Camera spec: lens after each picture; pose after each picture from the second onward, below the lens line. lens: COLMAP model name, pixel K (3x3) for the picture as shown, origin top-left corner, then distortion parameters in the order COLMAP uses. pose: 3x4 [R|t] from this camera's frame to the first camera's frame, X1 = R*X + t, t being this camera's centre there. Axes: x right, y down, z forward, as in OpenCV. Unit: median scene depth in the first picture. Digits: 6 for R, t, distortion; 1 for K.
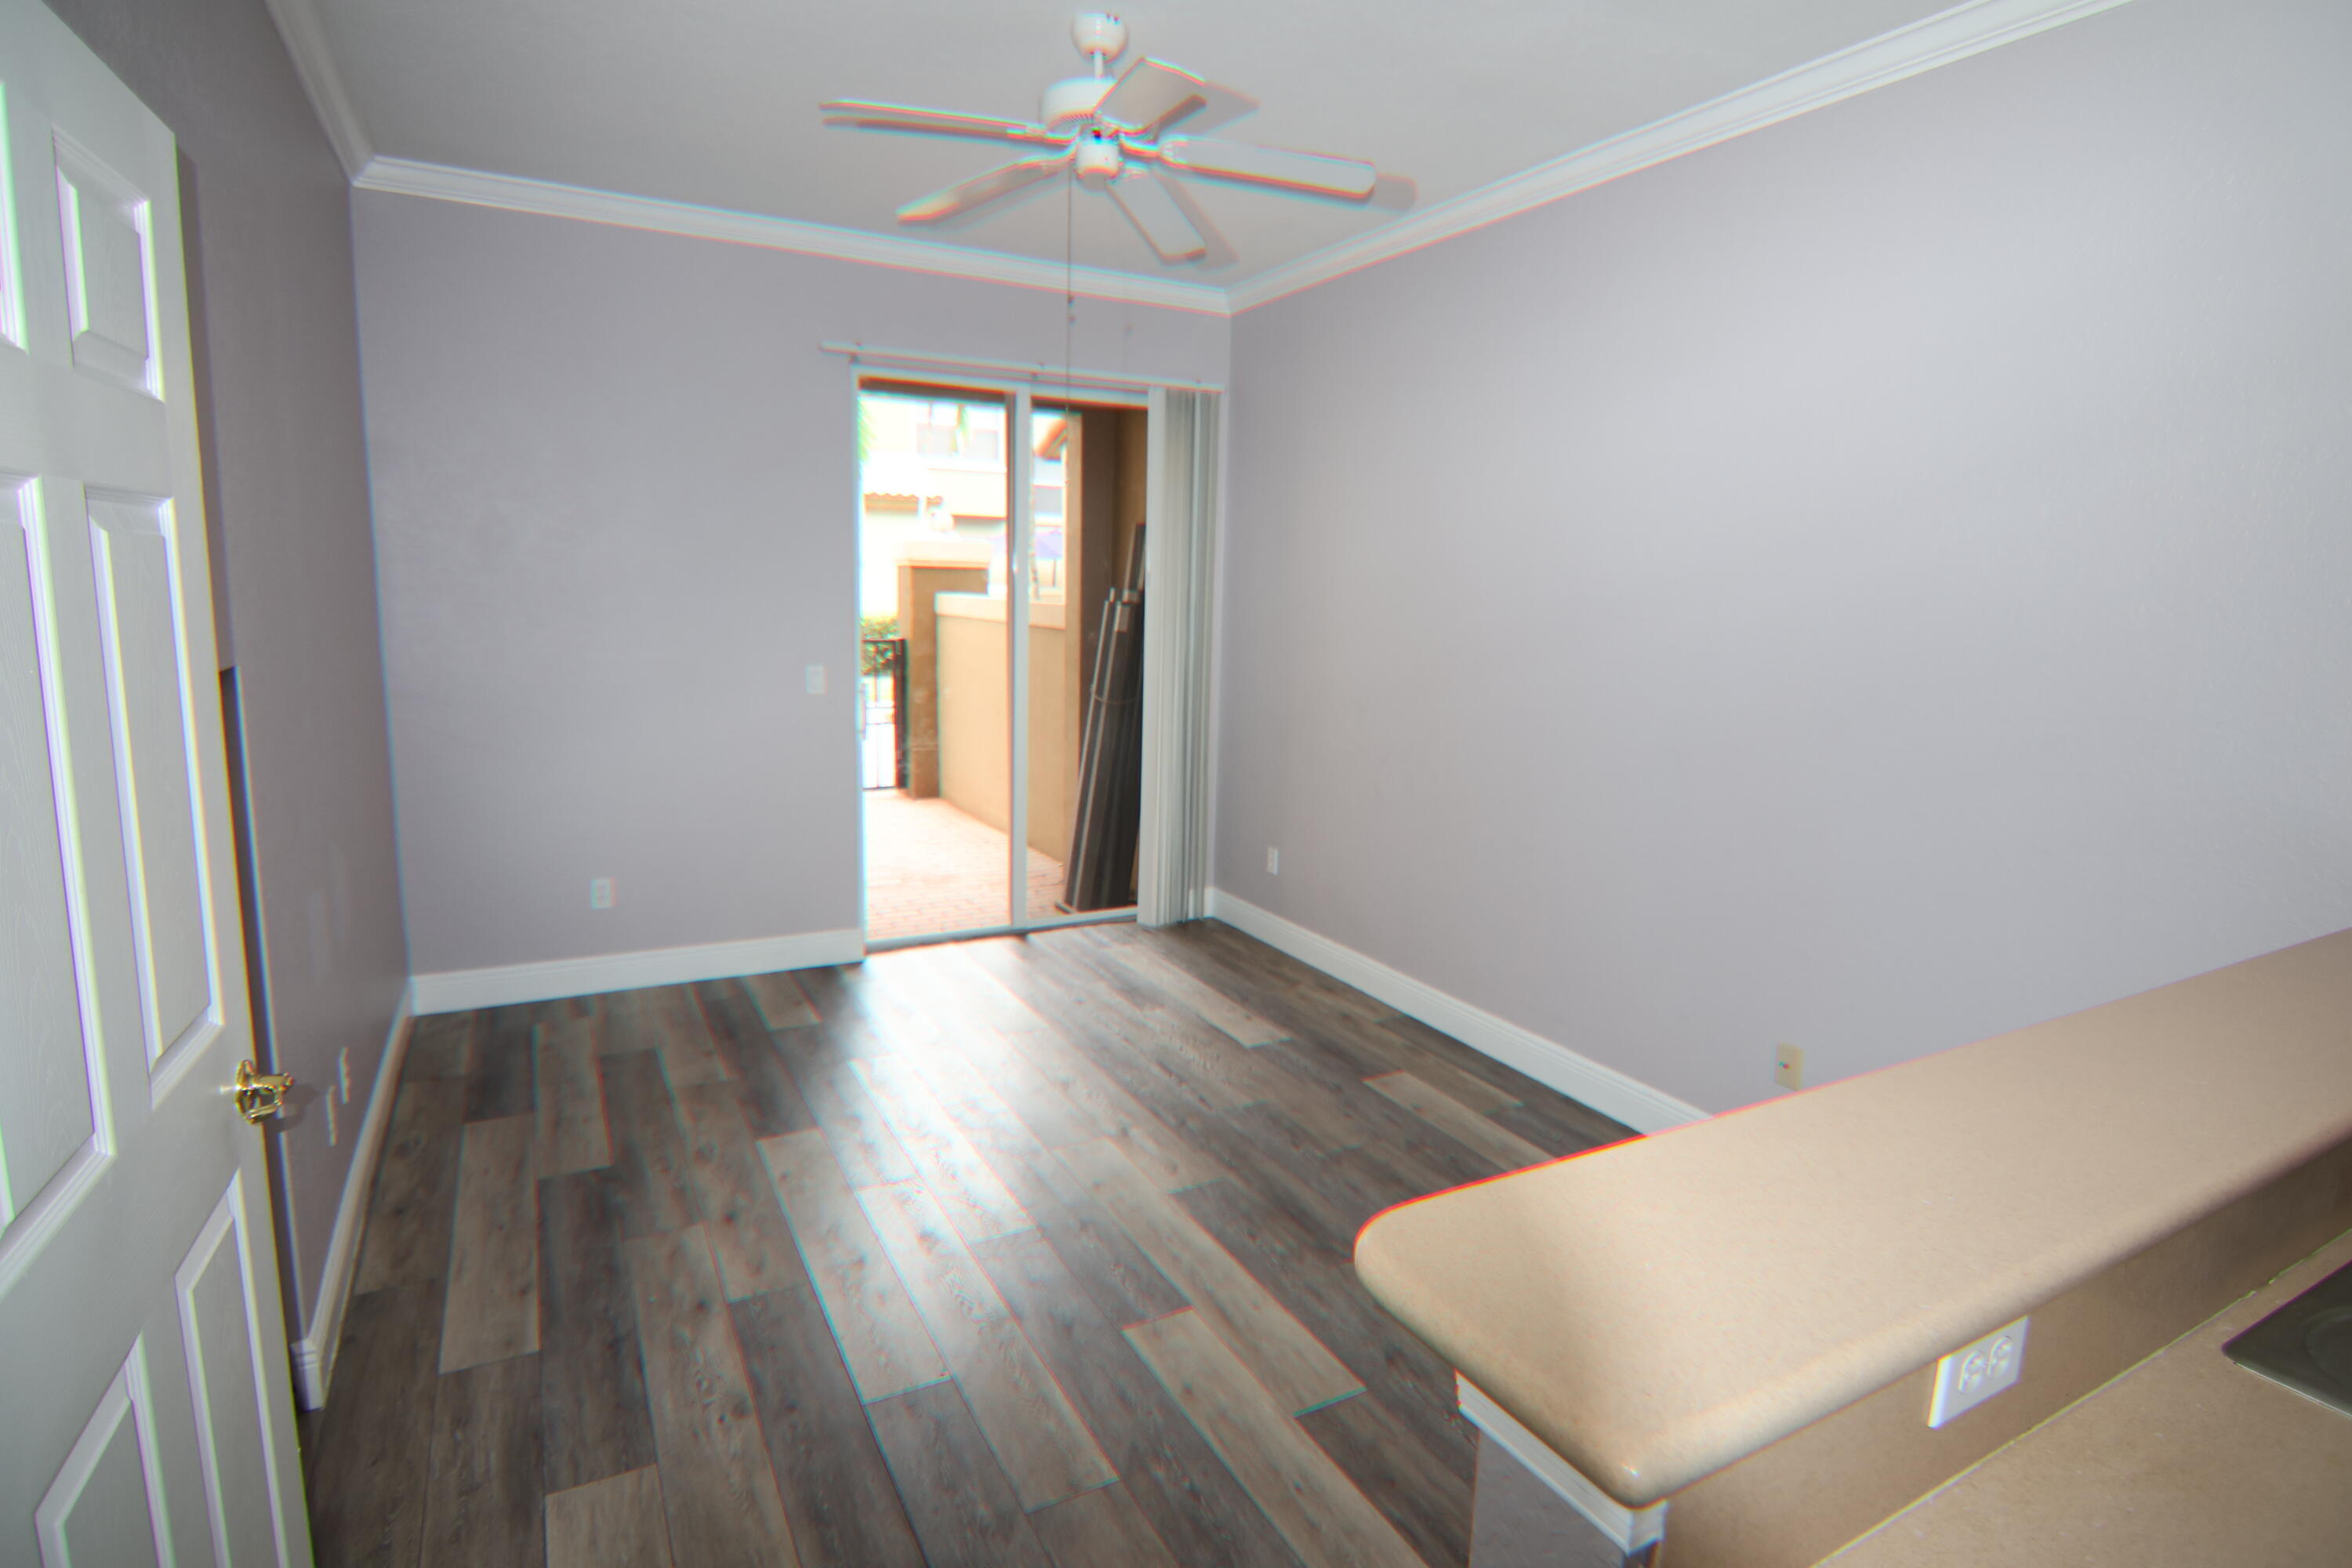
lens RADIAL K [[1189.8, 0, 1181.0], [0, 1189.8, 767.1], [0, 0, 1]] dist [0.000957, -0.012345]
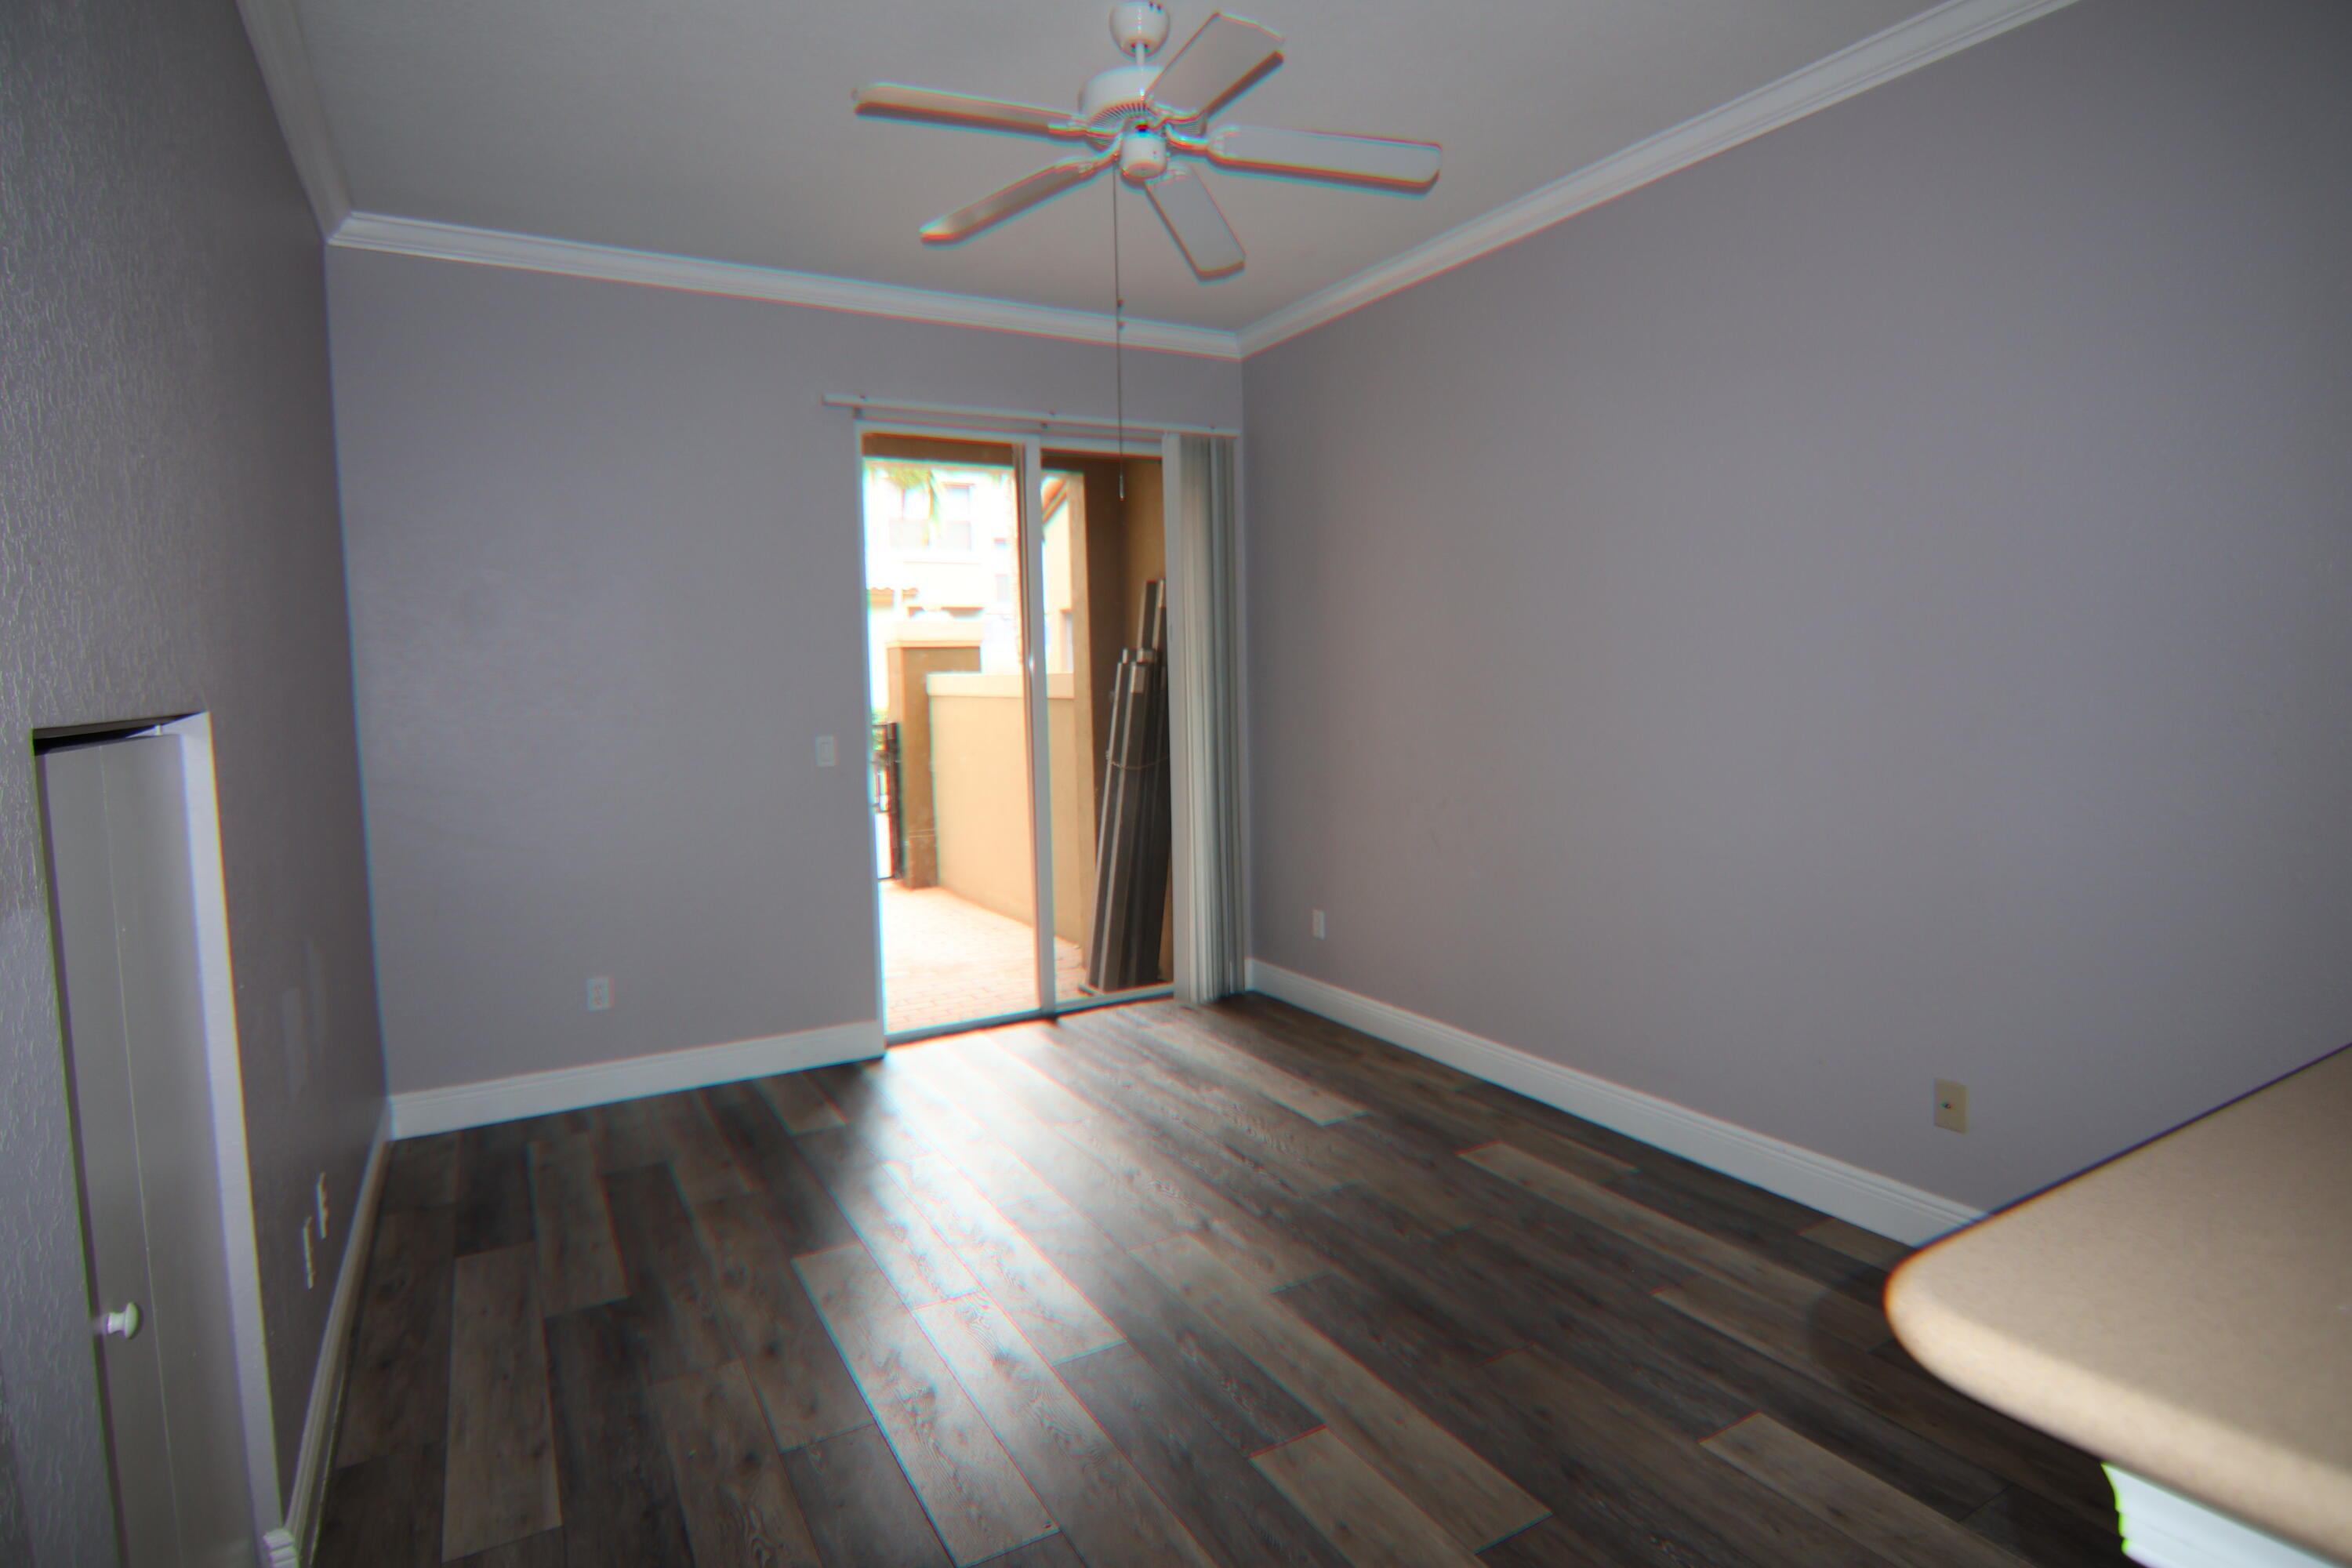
lens RADIAL K [[1204.9, 0, 1179.6], [0, 1204.9, 762.7], [0, 0, 1]] dist [-0.000847, -0.010369]
pose [[0.998595, -0.049137, 0.019857, -0.064365], [0.050533, 0.995728, -0.077275, 0.029420], [-0.015975, 0.078170, 0.996812, 0.072875]]
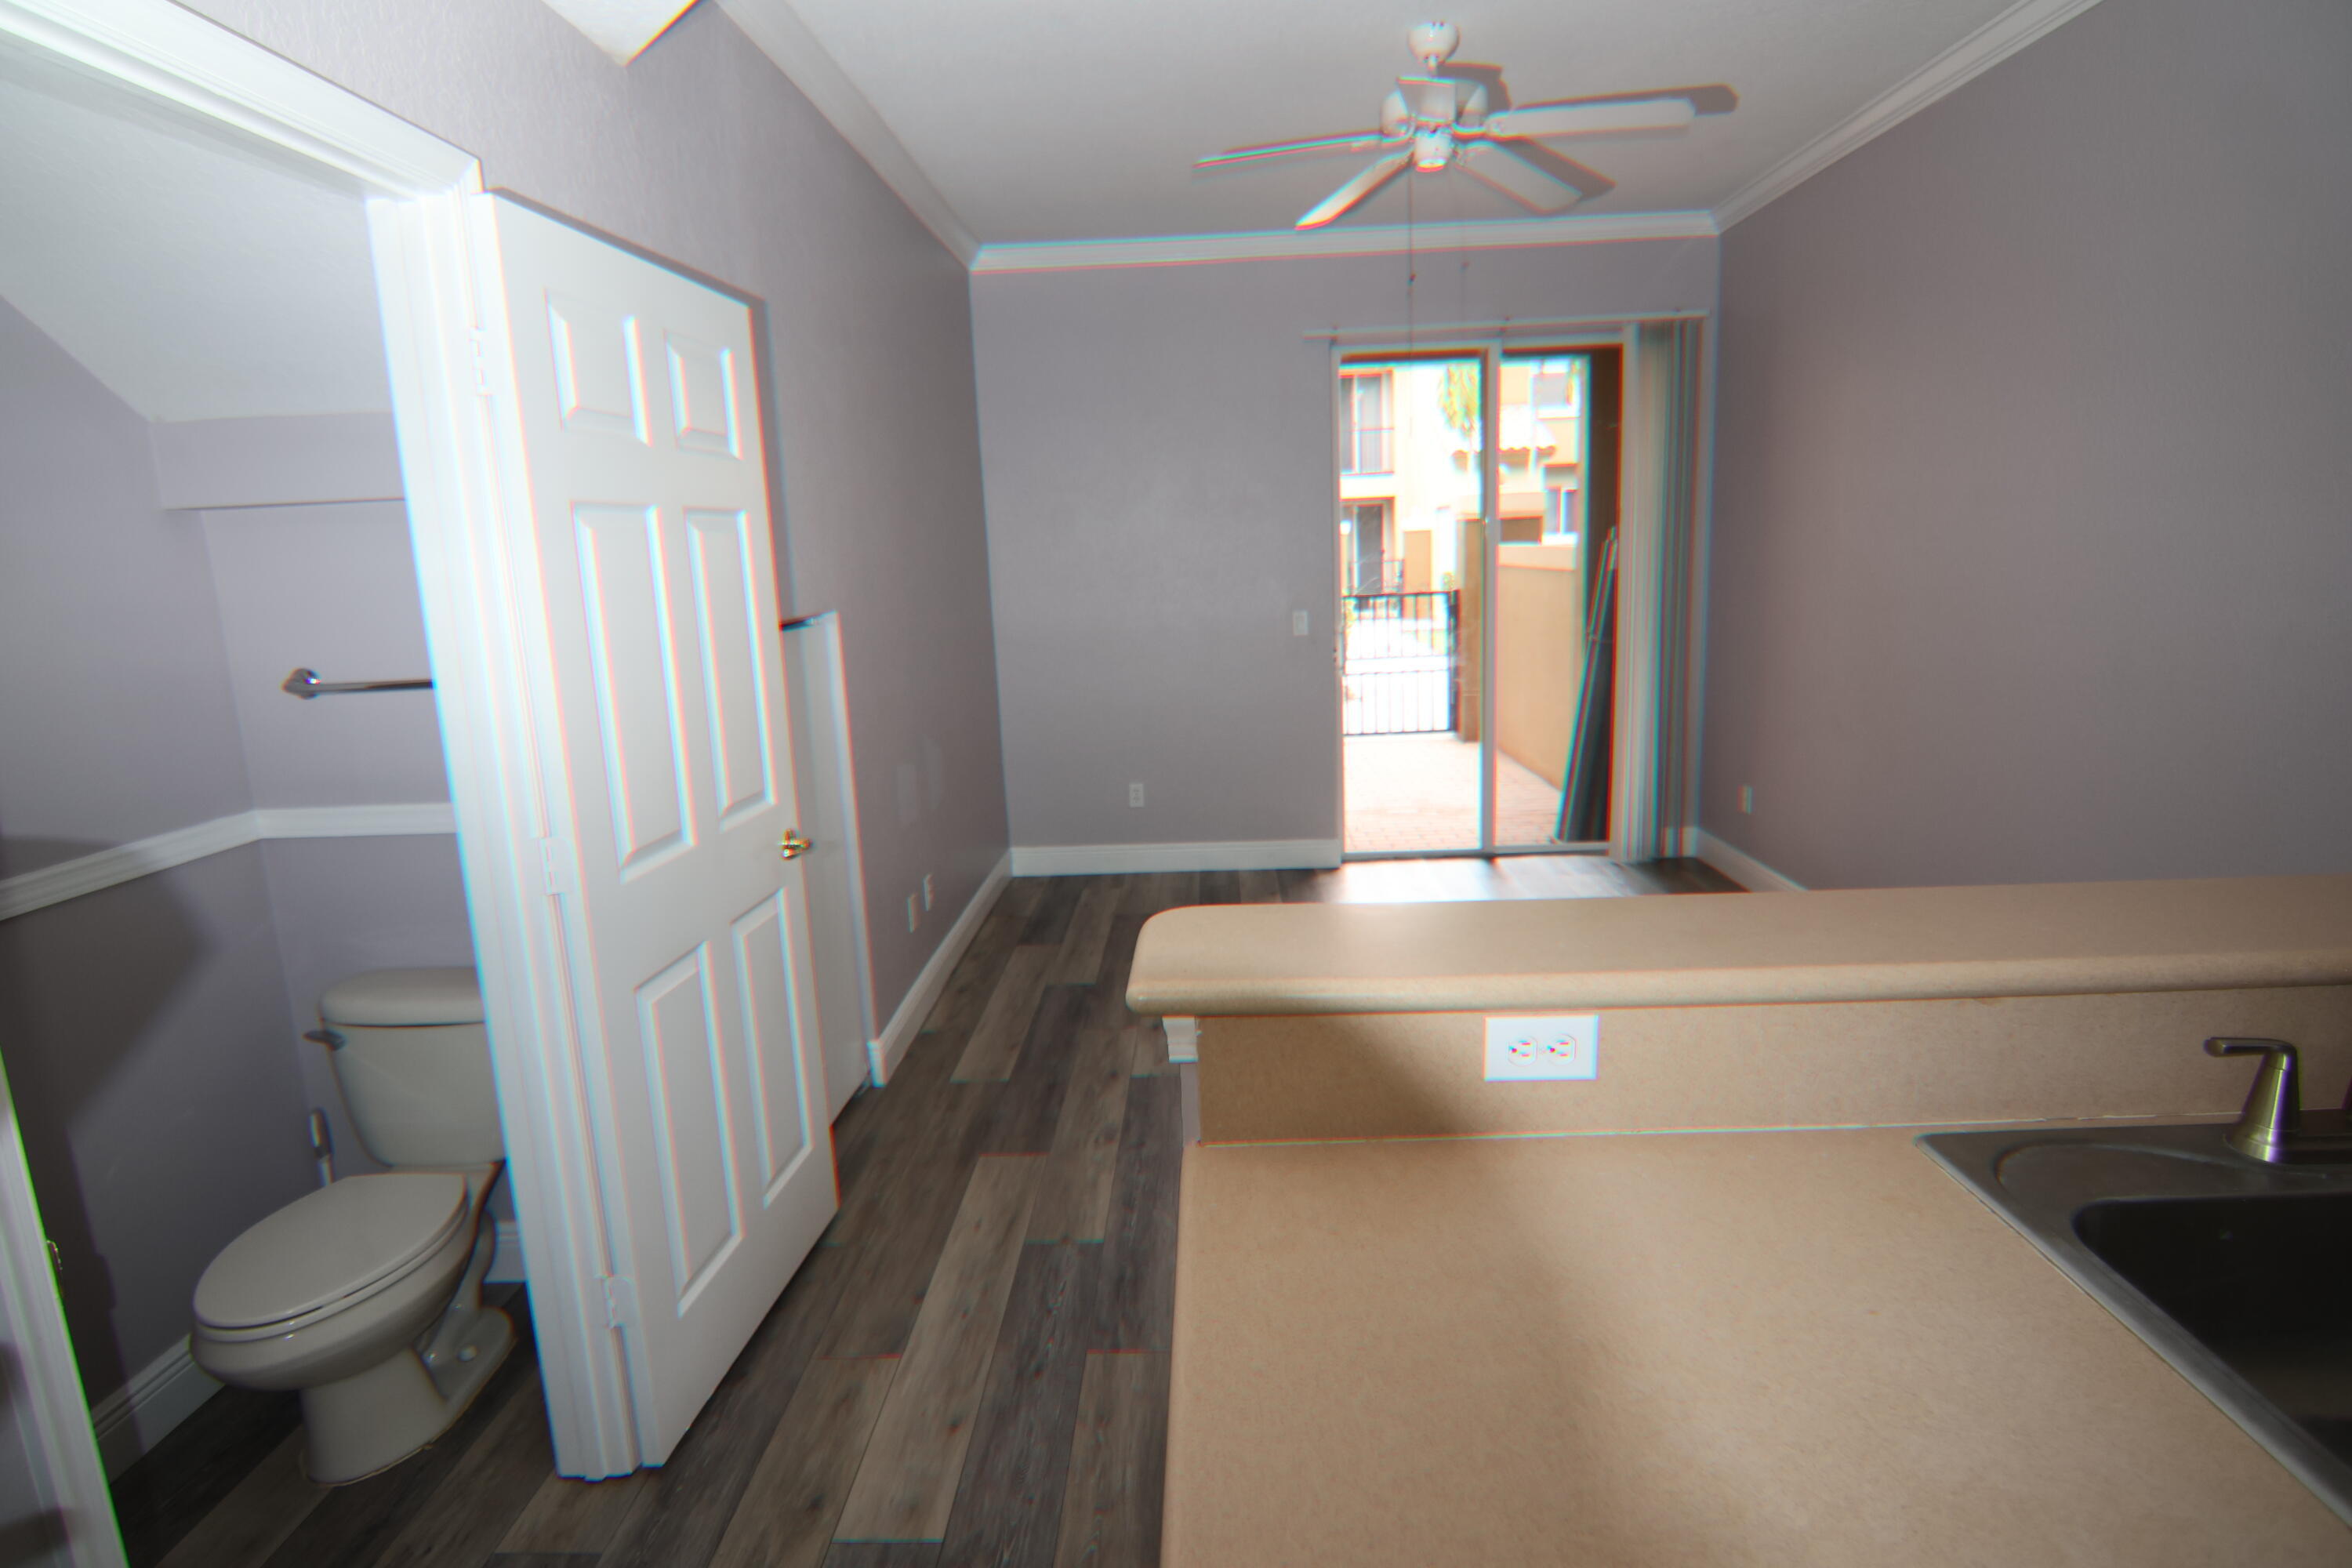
lens RADIAL K [[1189.8, 0, 1181.0], [0, 1189.8, 767.1], [0, 0, 1]] dist [0.000957, -0.012345]
pose [[0.862784, 0.033704, -0.504448, 0.242860], [-0.016133, 0.999103, 0.039160, 0.031297], [0.505315, -0.025648, 0.862554, -0.094738]]
